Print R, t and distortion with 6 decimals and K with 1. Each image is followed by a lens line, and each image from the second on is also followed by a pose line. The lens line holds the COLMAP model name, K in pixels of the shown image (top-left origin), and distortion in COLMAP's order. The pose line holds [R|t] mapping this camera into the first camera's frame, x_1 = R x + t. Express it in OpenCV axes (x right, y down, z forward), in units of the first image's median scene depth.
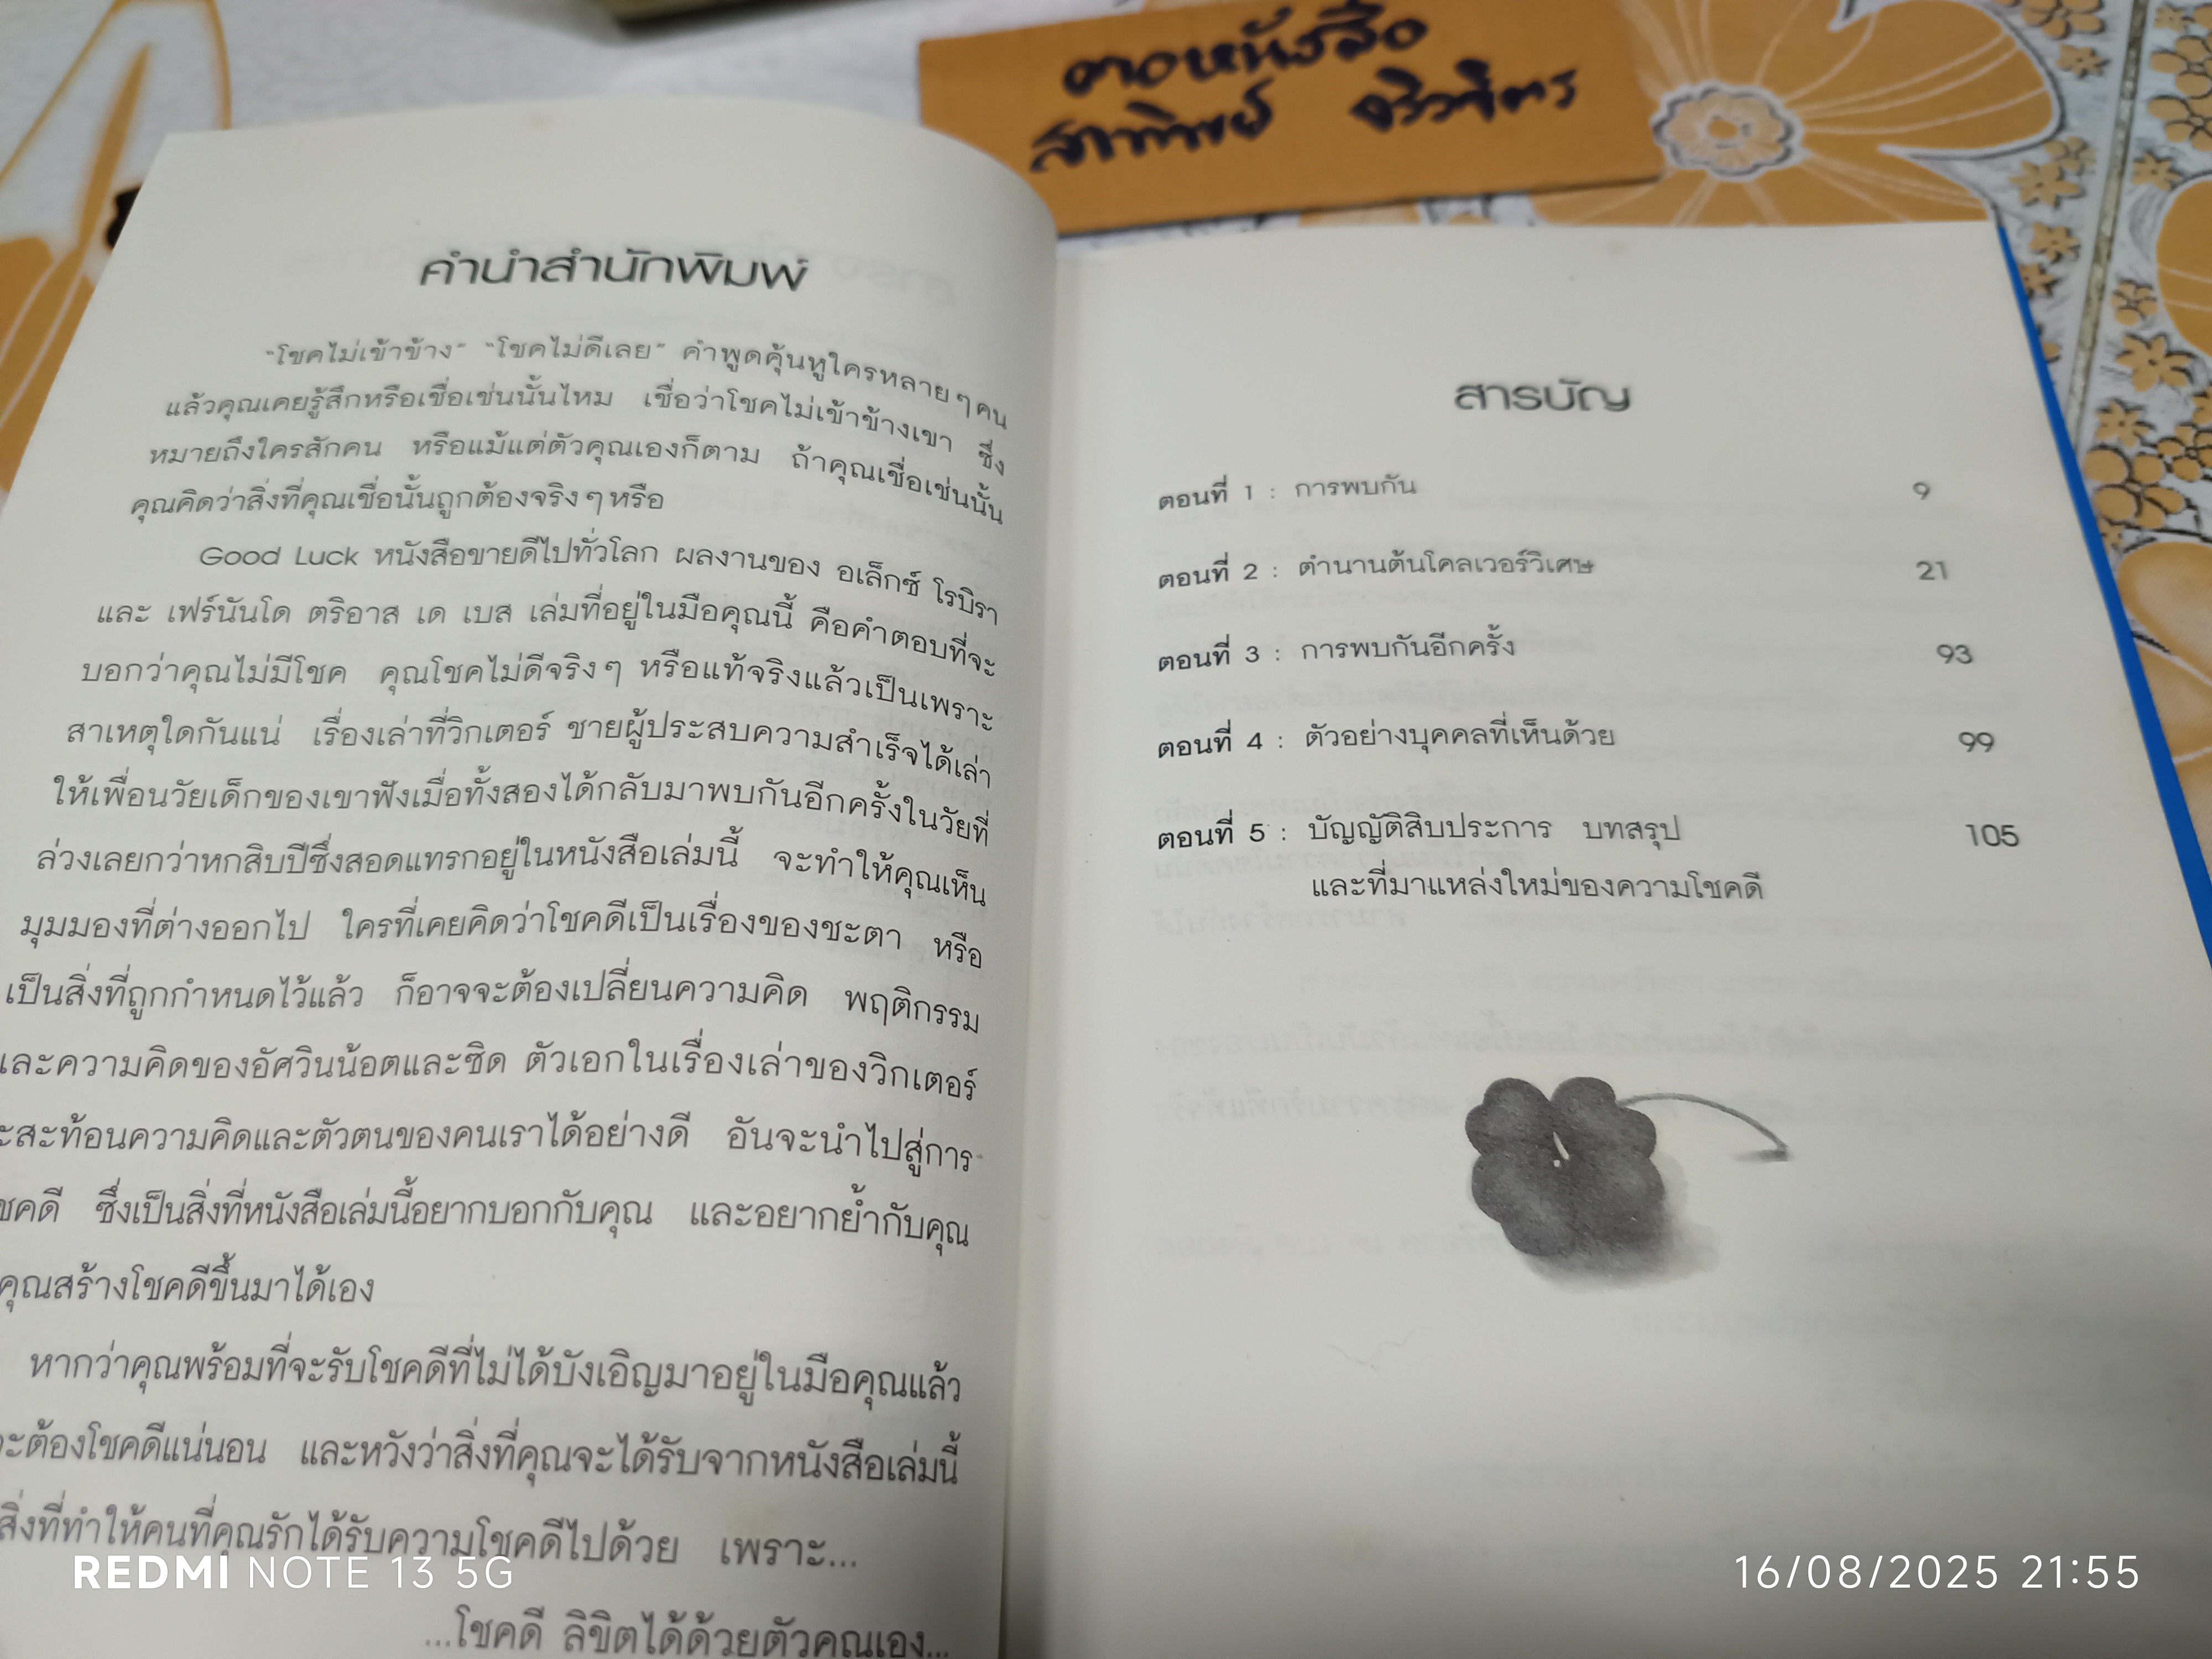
lens RADIAL K [[1400.6, 0, 1112.9], [0, 1400.6, 917.7], [0, 0, 1]] dist [-0.006347, -0.002532]
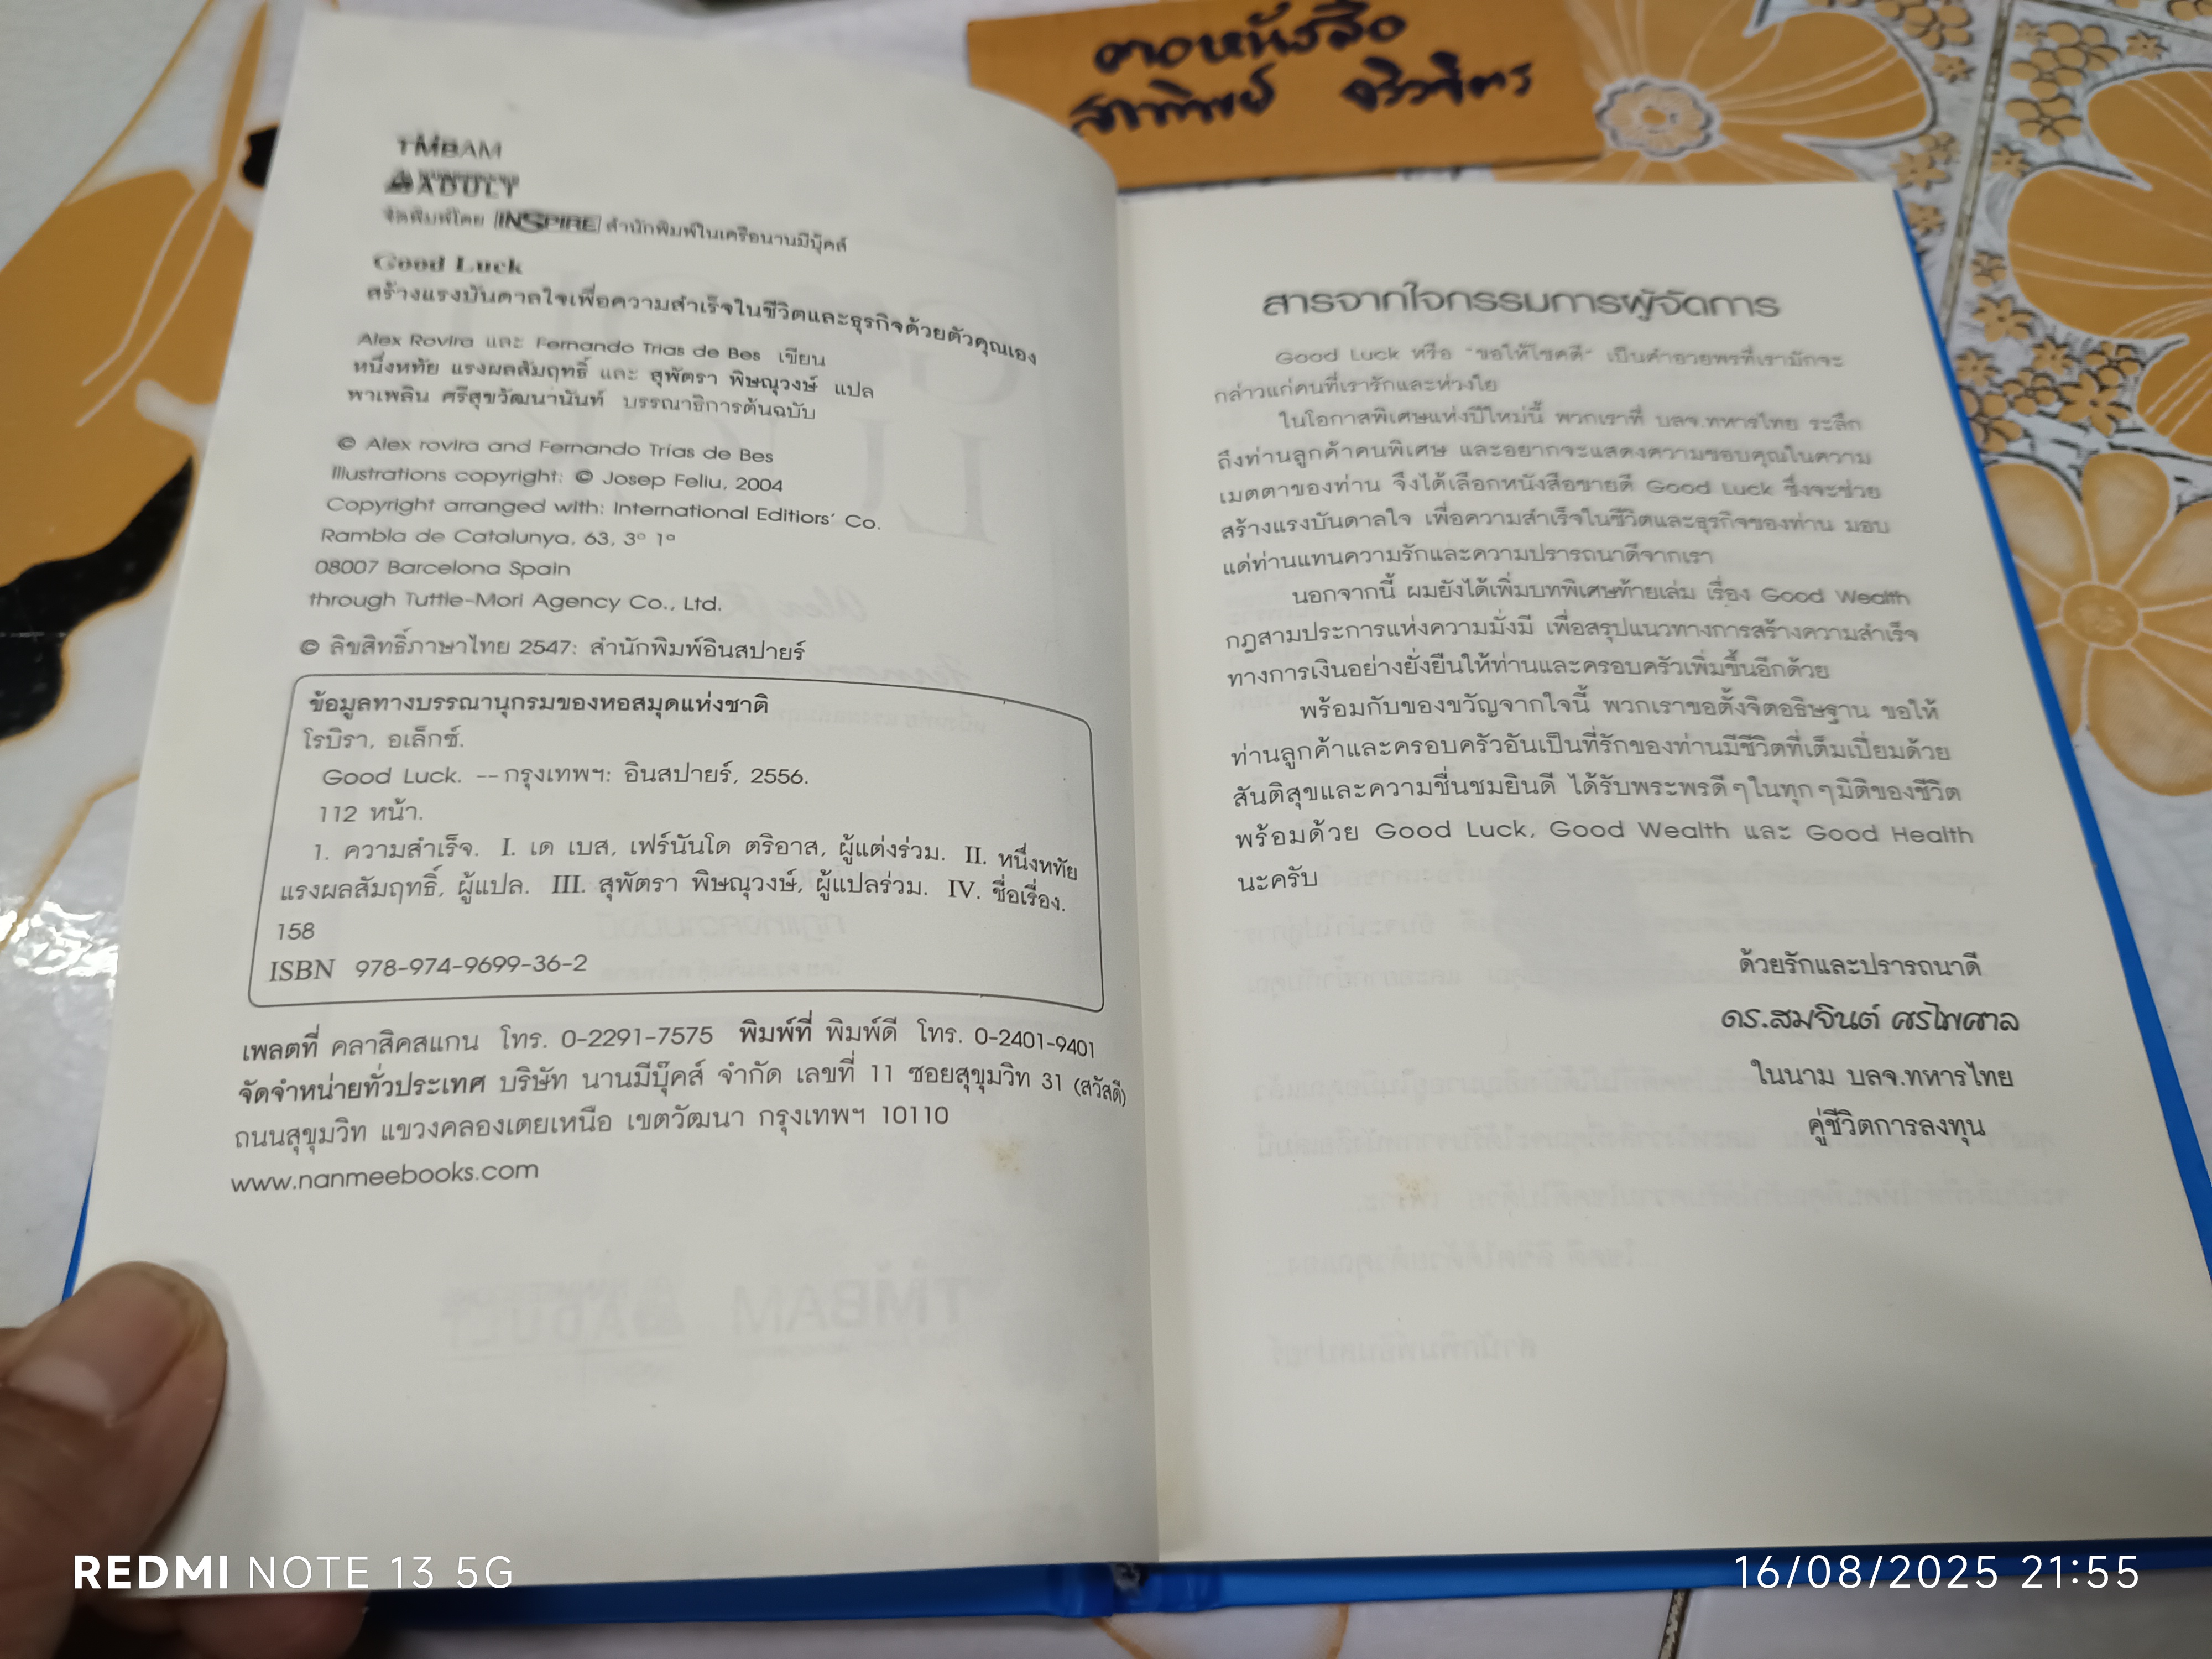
lens RADIAL K [[1453.2, 0, 1105.5], [0, 1453.2, 898.2], [0, 0, 1]] dist [-0.005125, -0.005227]
pose [[0.999227, 0.006751, 0.038715, -0.071661], [-0.006475, 0.999953, -0.007259, 0.110816], [-0.038762, 0.007003, 0.999224, -0.207816]]
